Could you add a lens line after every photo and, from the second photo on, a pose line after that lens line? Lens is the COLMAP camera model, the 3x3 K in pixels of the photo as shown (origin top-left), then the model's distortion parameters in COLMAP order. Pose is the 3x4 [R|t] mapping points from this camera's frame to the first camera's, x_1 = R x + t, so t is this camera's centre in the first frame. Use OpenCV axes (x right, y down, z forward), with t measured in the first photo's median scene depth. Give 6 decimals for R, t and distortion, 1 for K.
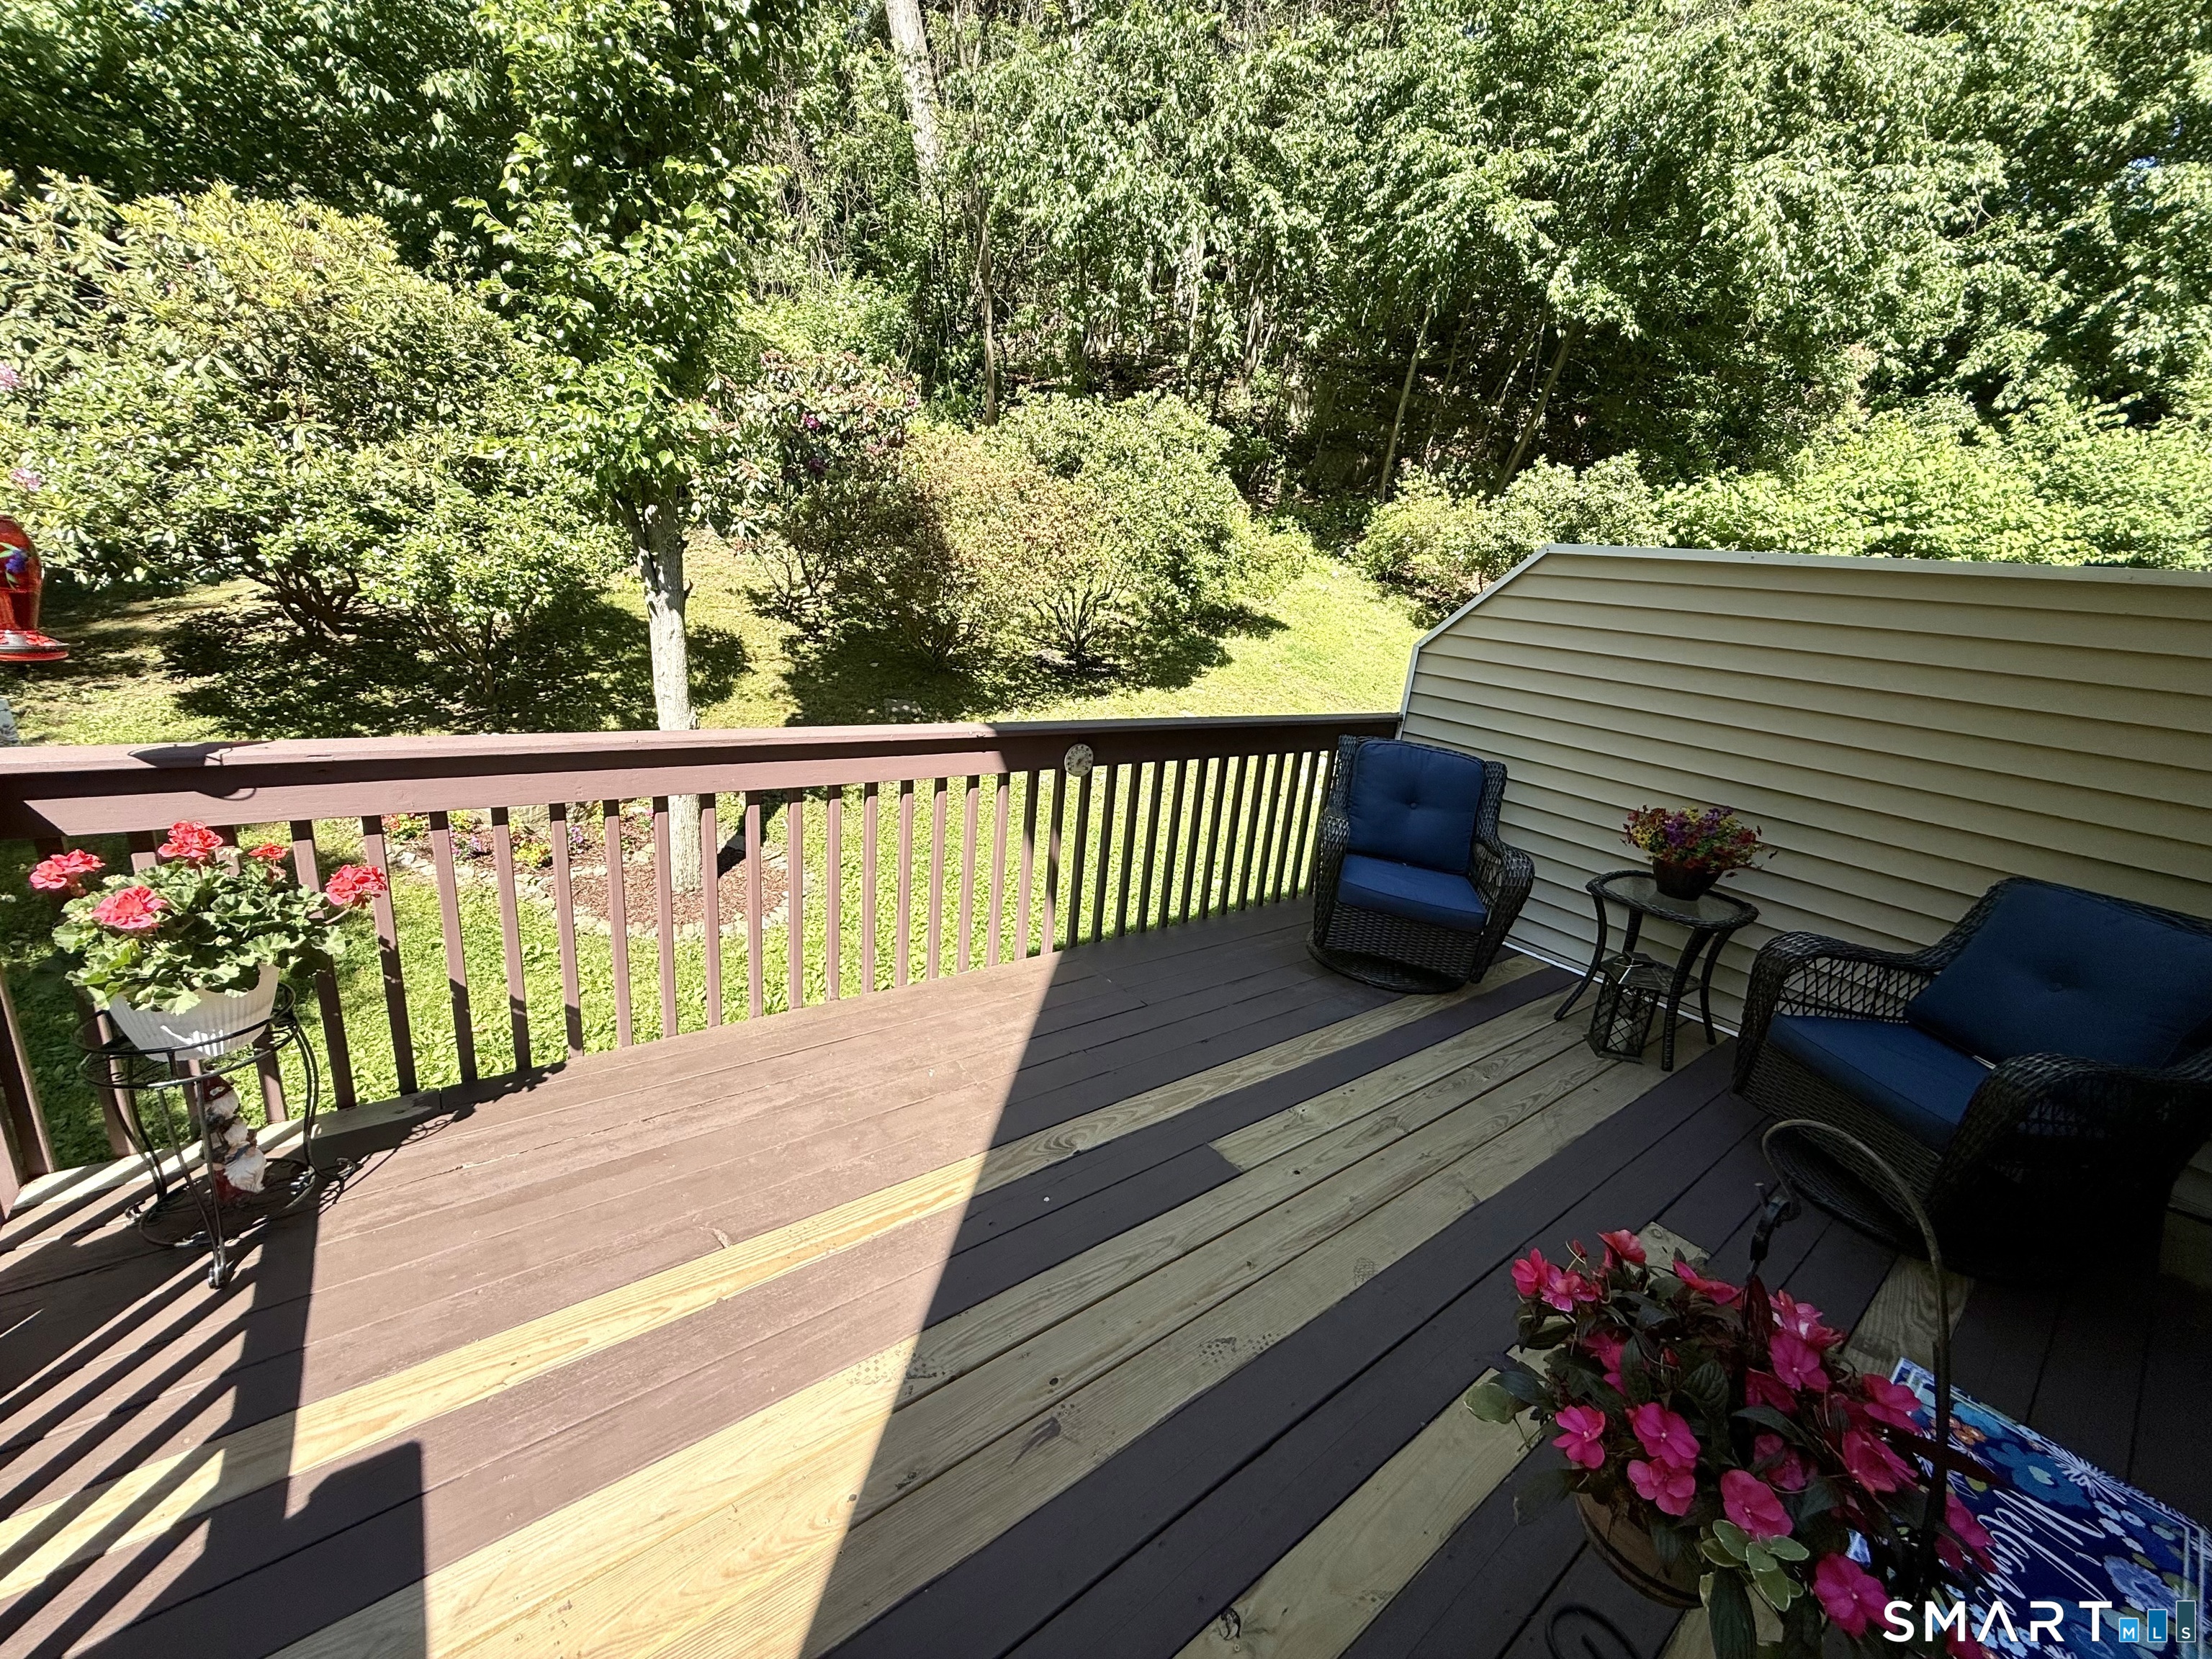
lens RADIAL K [[881.9, 0, 1098.6], [0, 881.9, 828.9], [0, 0, 1]] dist [0.000098, 0.000126]
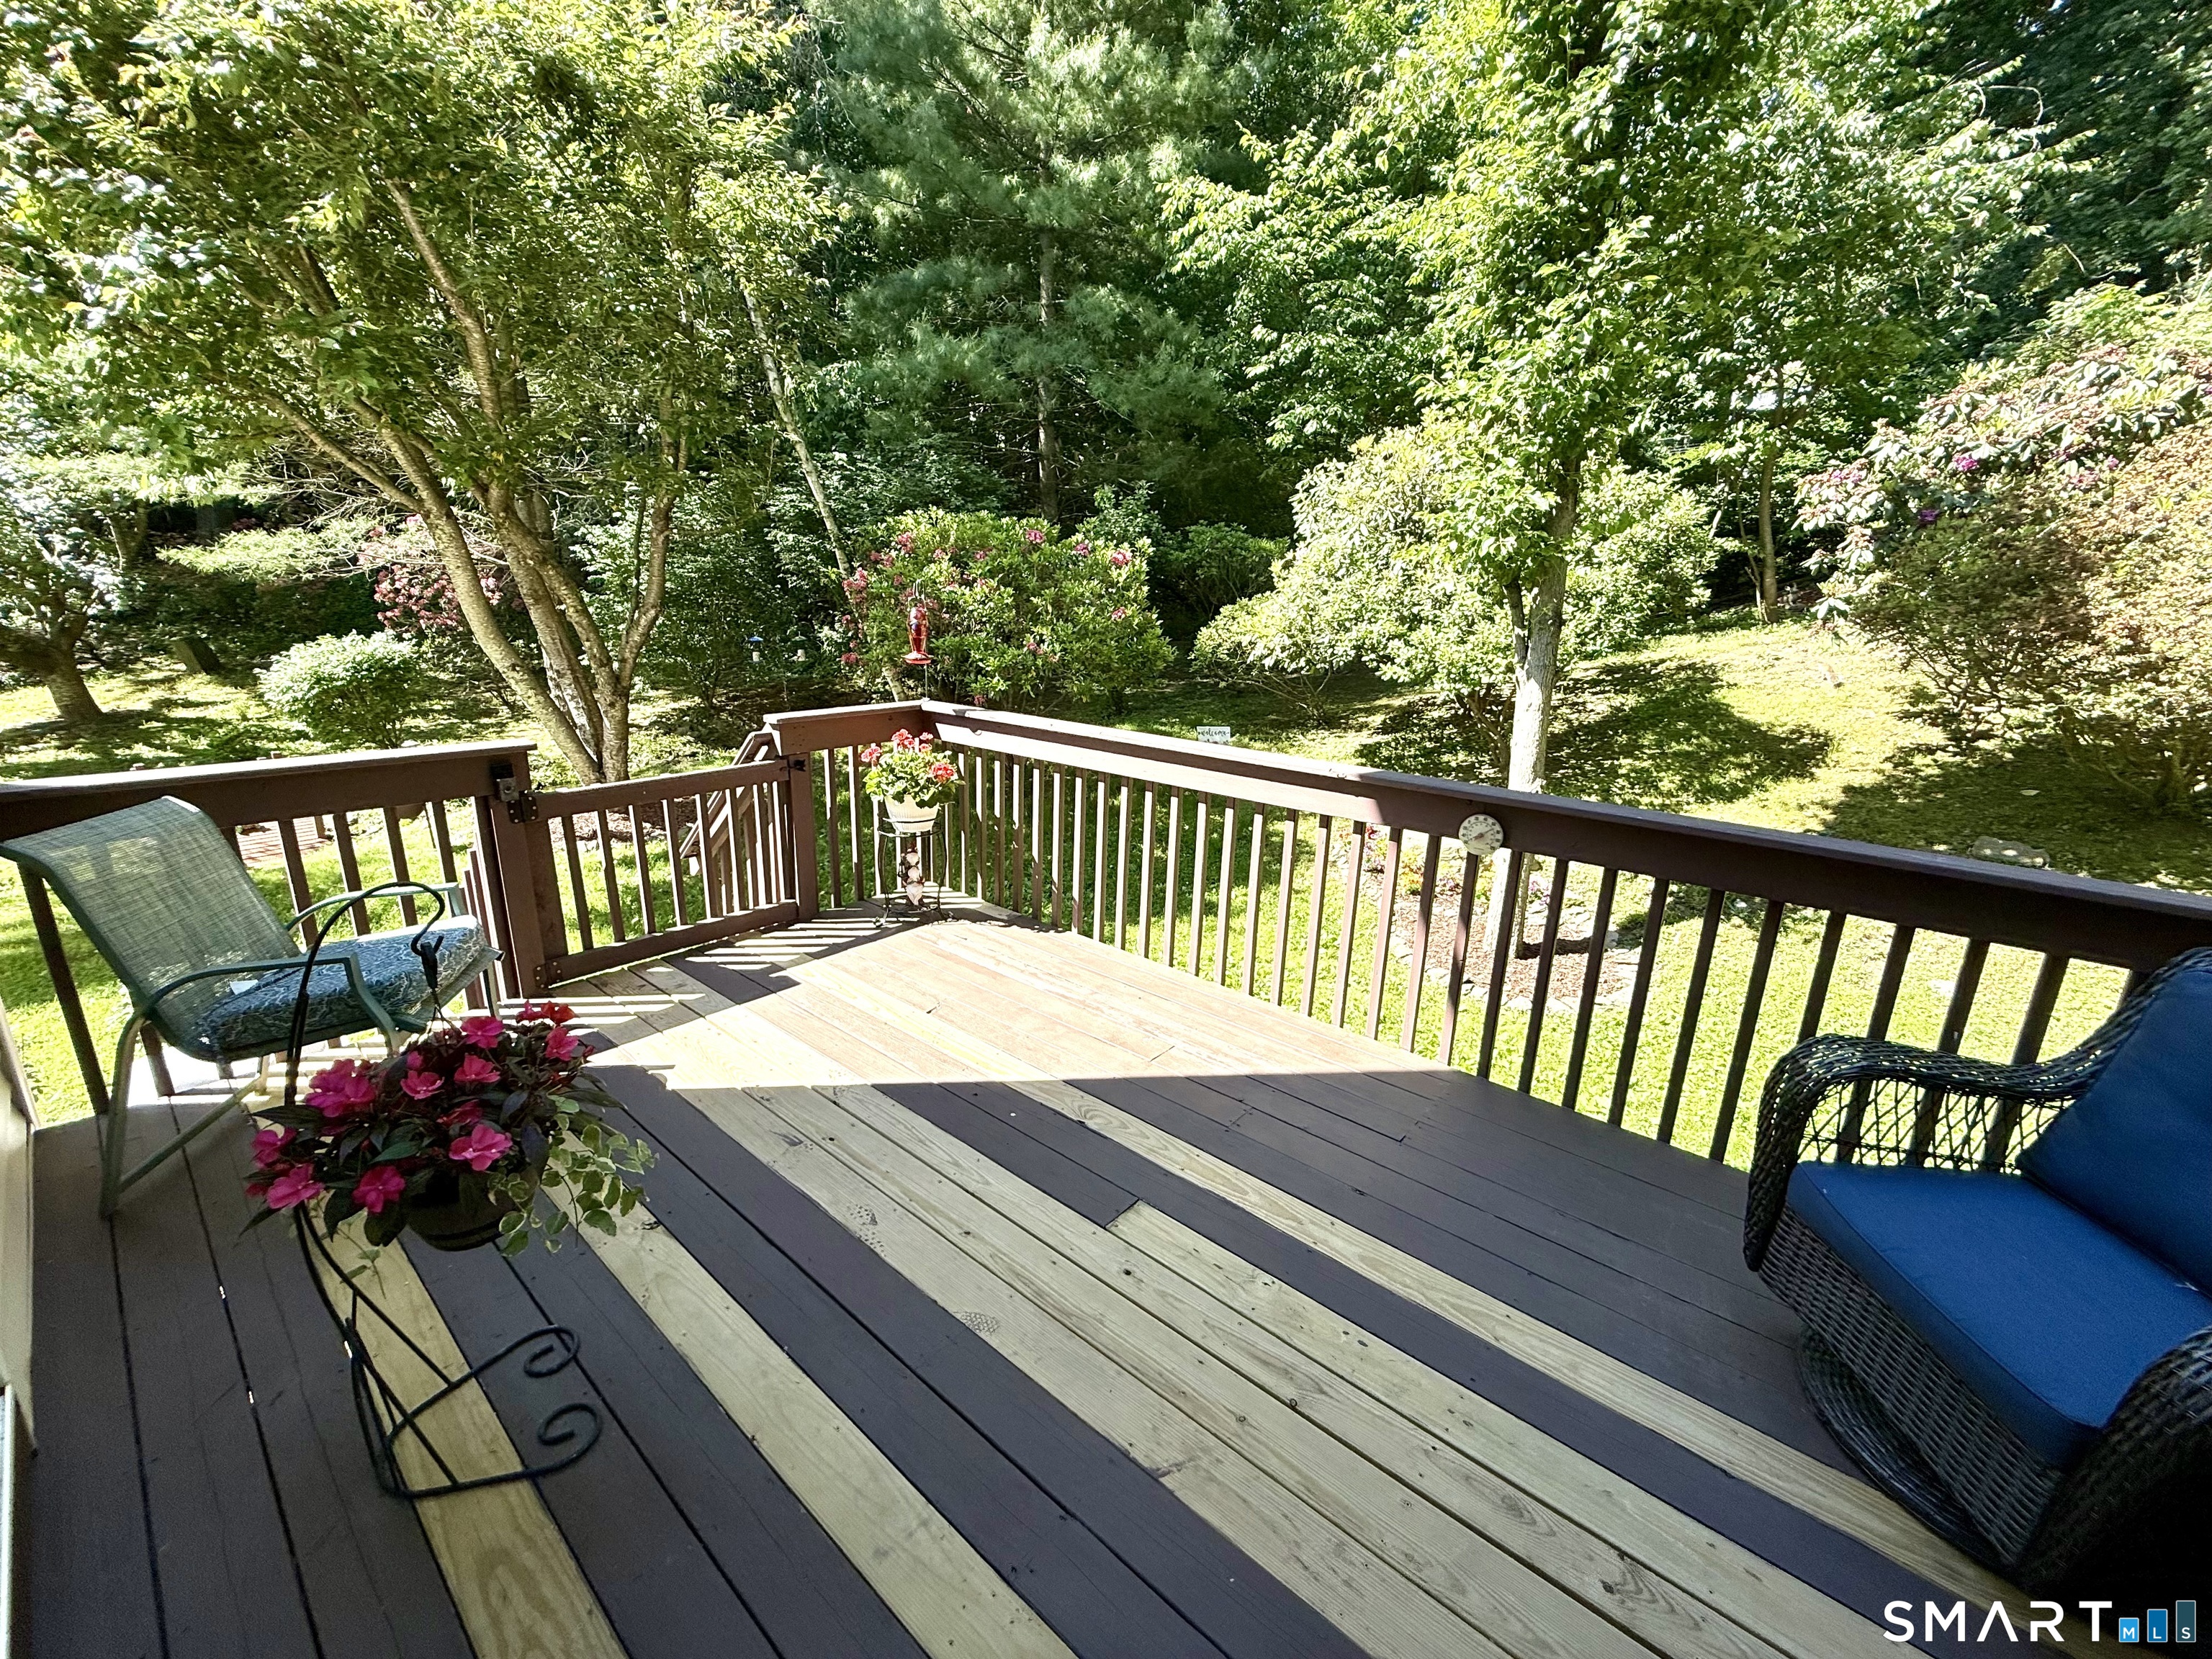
lens RADIAL K [[881.9, 0, 1098.6], [0, 881.9, 828.9], [0, 0, 1]] dist [0.000098, 0.000126]
pose [[0.210194, 0.163792, -0.963842, 0.962033], [-0.286283, 0.952964, 0.099511, -0.088582], [0.934805, 0.255015, 0.247199, 0.660672]]
